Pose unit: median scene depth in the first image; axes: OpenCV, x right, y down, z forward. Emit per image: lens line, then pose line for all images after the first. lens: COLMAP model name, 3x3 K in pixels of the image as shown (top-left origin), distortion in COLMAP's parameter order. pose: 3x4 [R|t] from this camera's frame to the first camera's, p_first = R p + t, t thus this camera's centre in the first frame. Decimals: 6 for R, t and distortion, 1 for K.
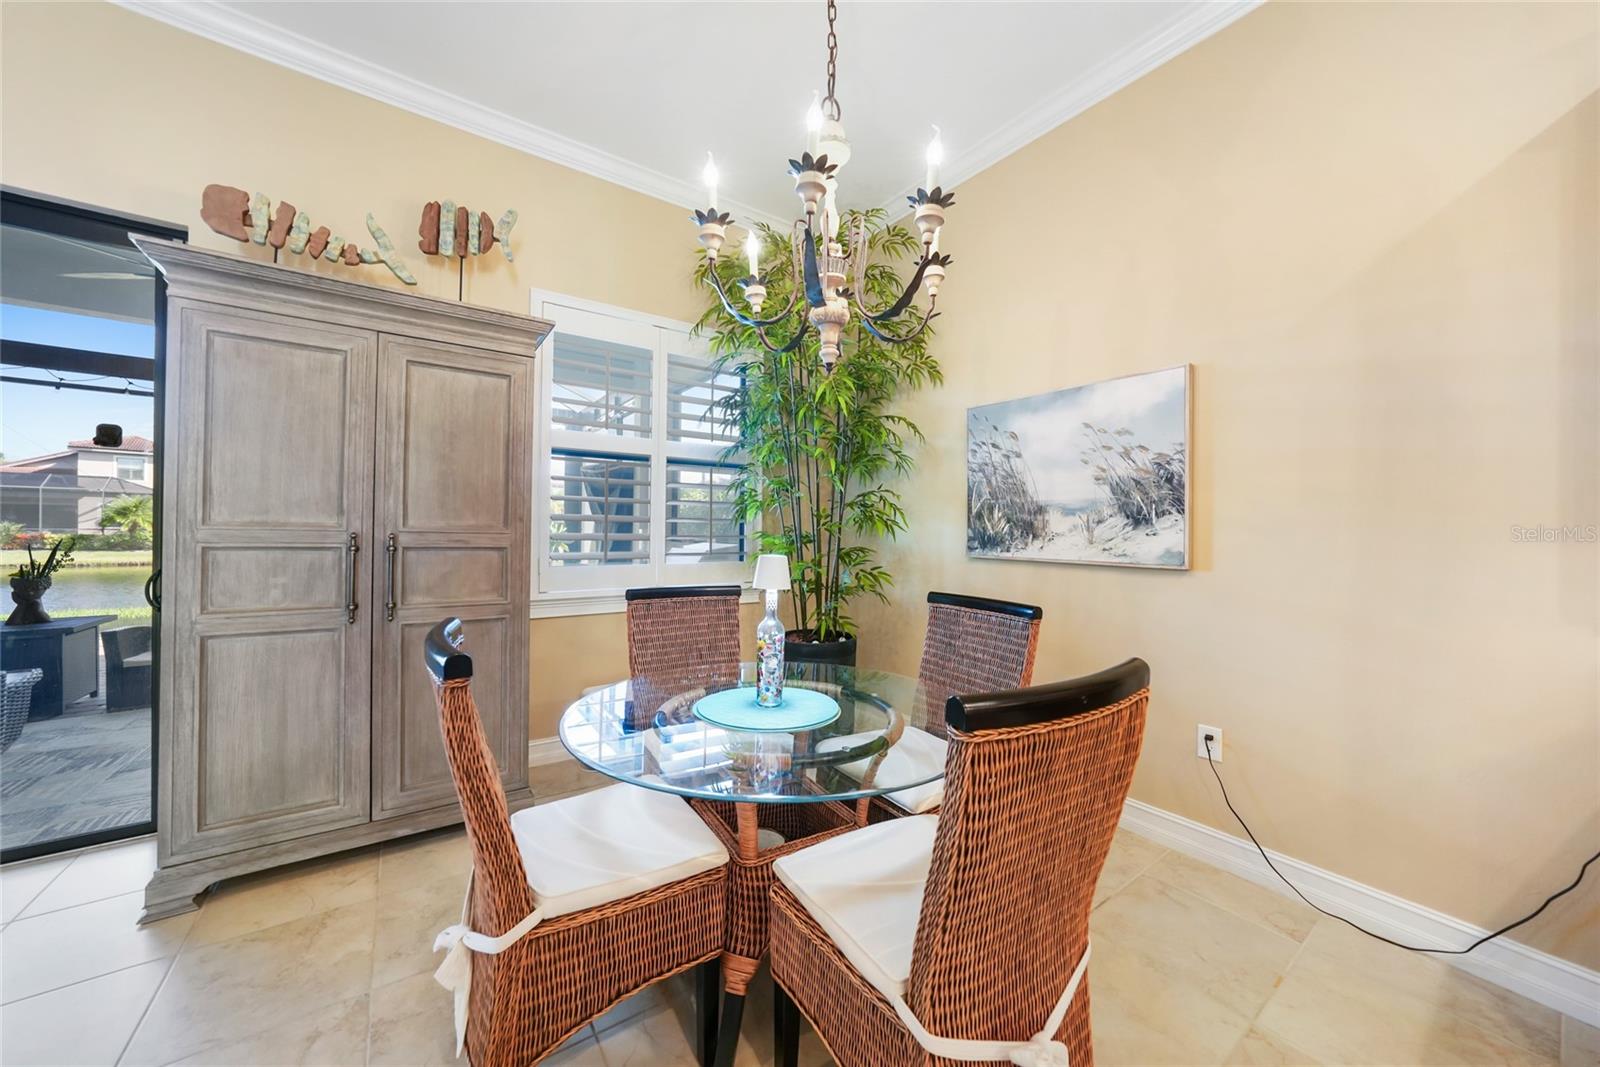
lens RADIAL K [[565.4, 0, 805.8], [0, 565.4, 543.0], [0, 0, 1]] dist [-0.030490, 0.007392]
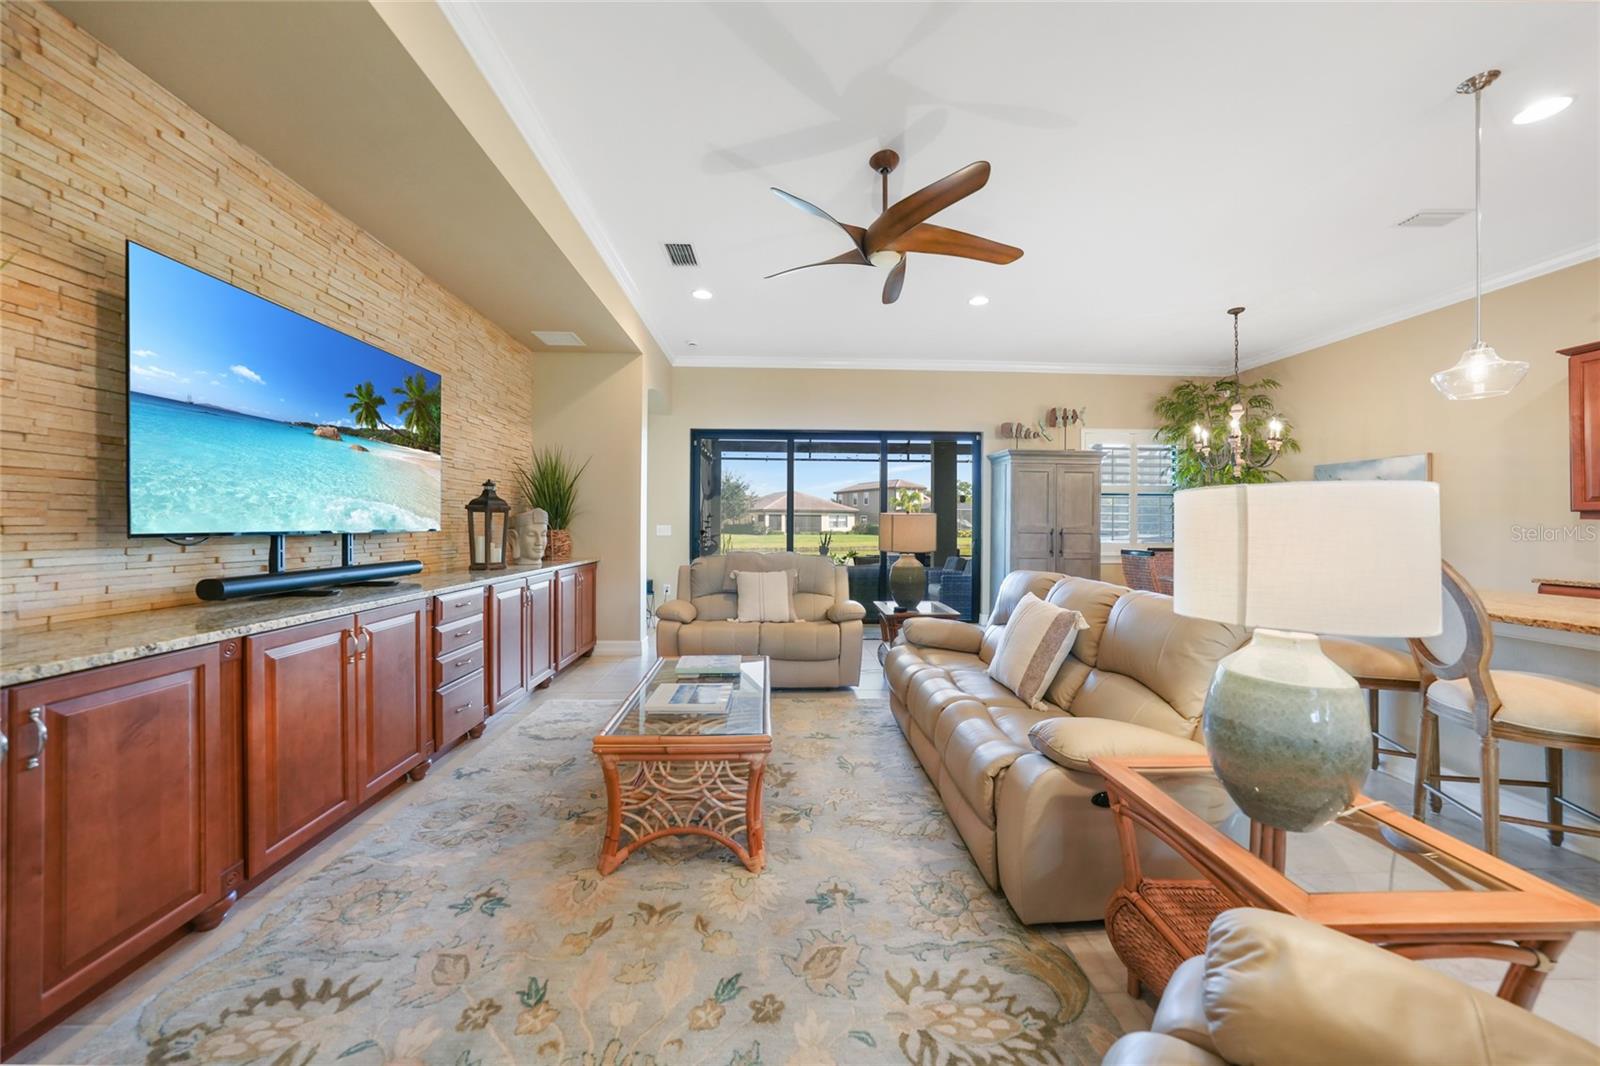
lens RADIAL K [[565.4, 0, 807.2], [0, 565.4, 525.1], [0, 0, 1]] dist [-0.030490, 0.007392]
pose [[0.837016, -0.008543, -0.547112, -0.197710], [-0.006238, 0.999664, -0.025152, 0.044433], [0.547143, 0.024465, 0.836681, -2.146005]]
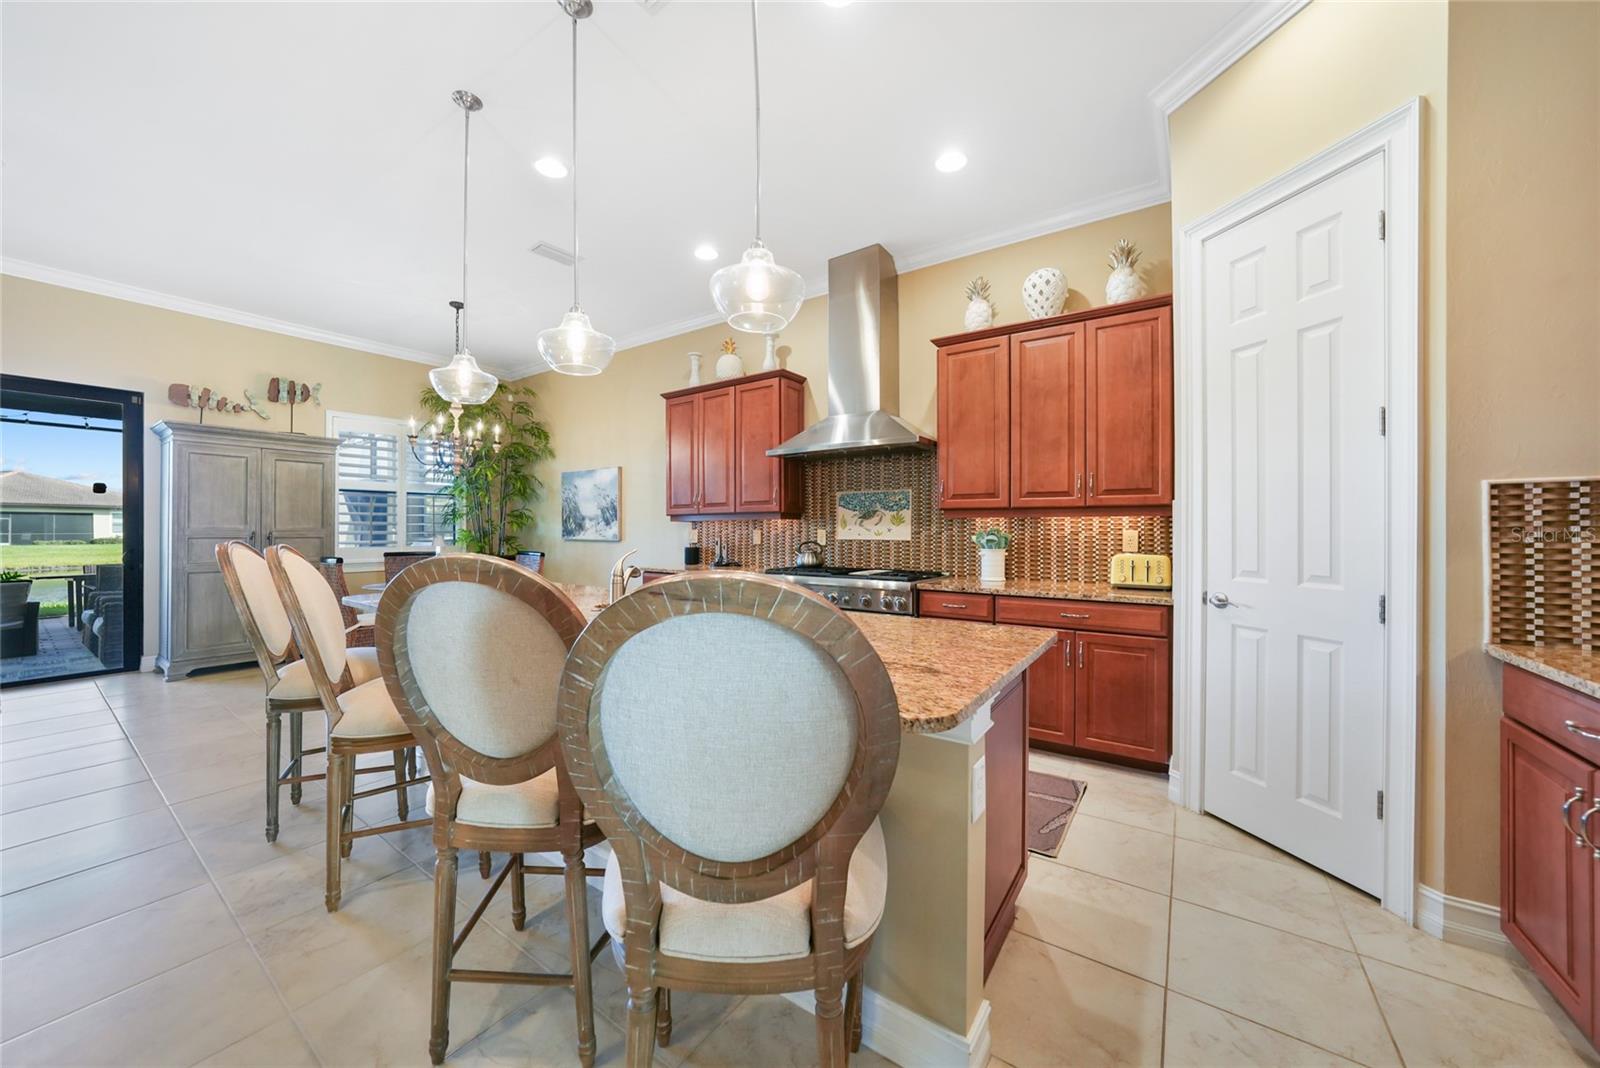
lens RADIAL K [[565.4, 0, 801.4], [0, 565.4, 533.1], [0, 0, 1]] dist [-0.030490, 0.007392]
pose [[0.943252, -0.014852, 0.331744, 0.575145], [0.018967, 0.999778, -0.009170, 0.049788], [-0.331535, 0.014942, 0.943325, -1.830507]]
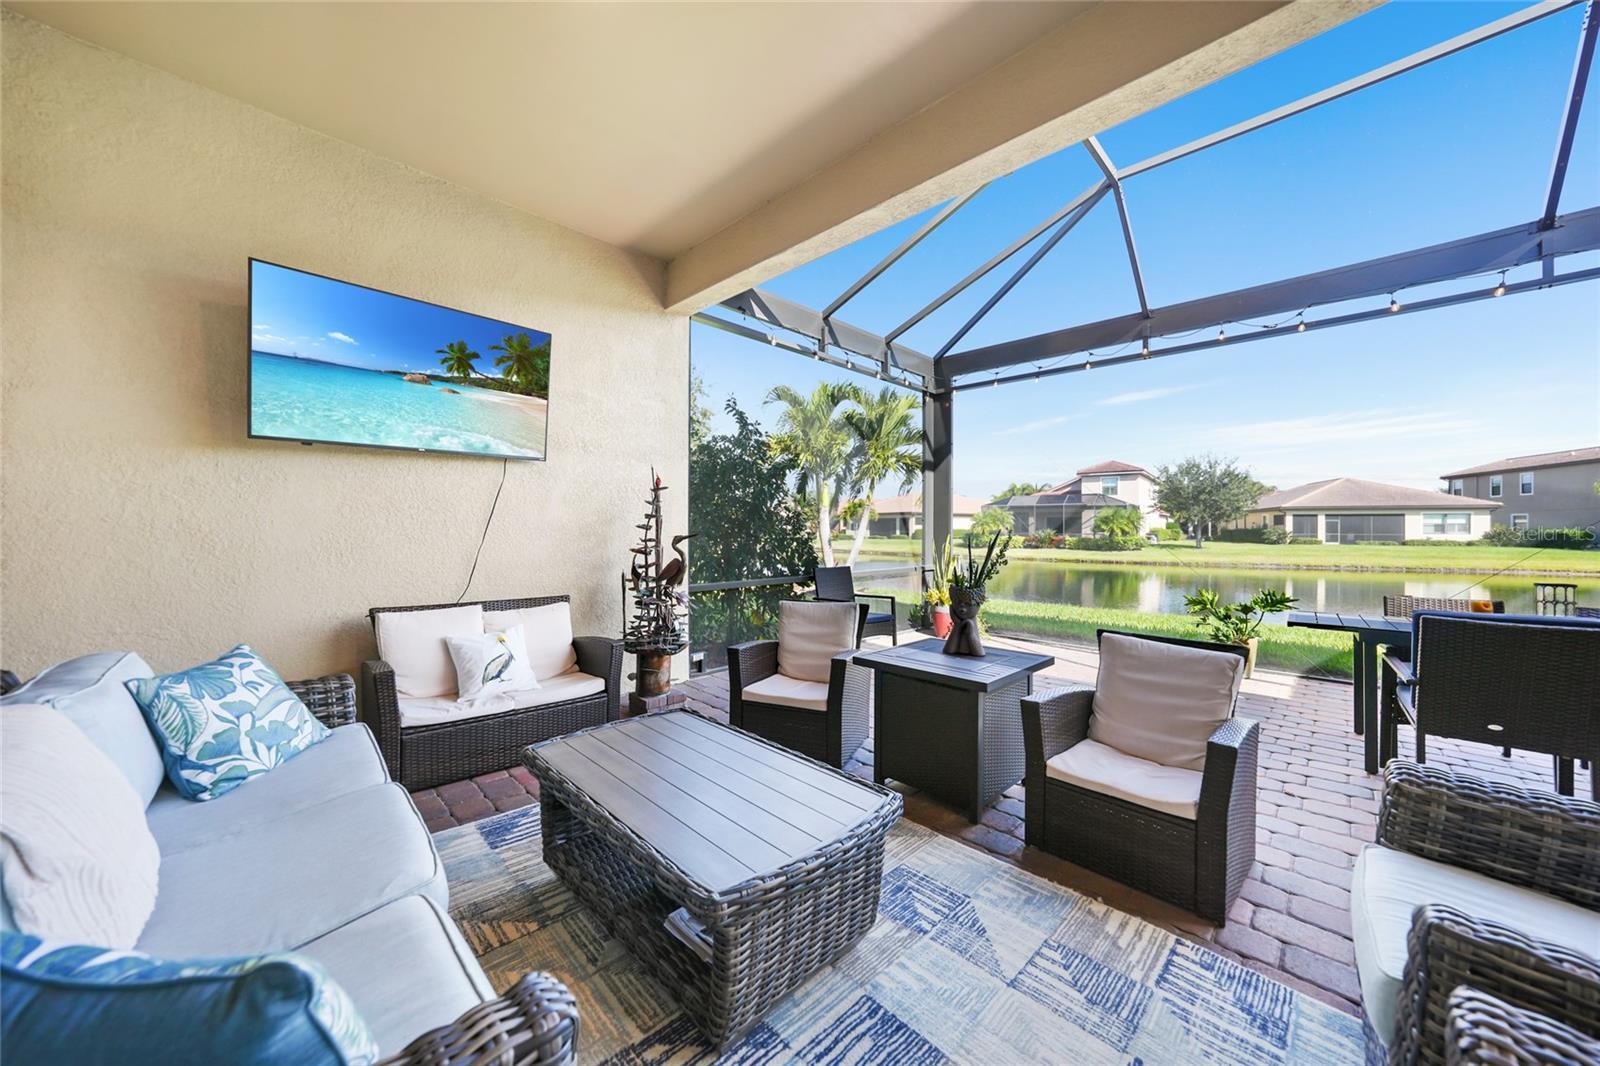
lens RADIAL K [[565.4, 0, 767.8], [0, 565.4, 531.2], [0, 0, 1]] dist [-0.030490, 0.007392]
pose [[0.136535, -0.009435, -0.990590, 0.069504], [-0.027805, 0.999524, -0.013353, 0.256889], [0.990245, 0.029366, 0.136208, -0.980318]]
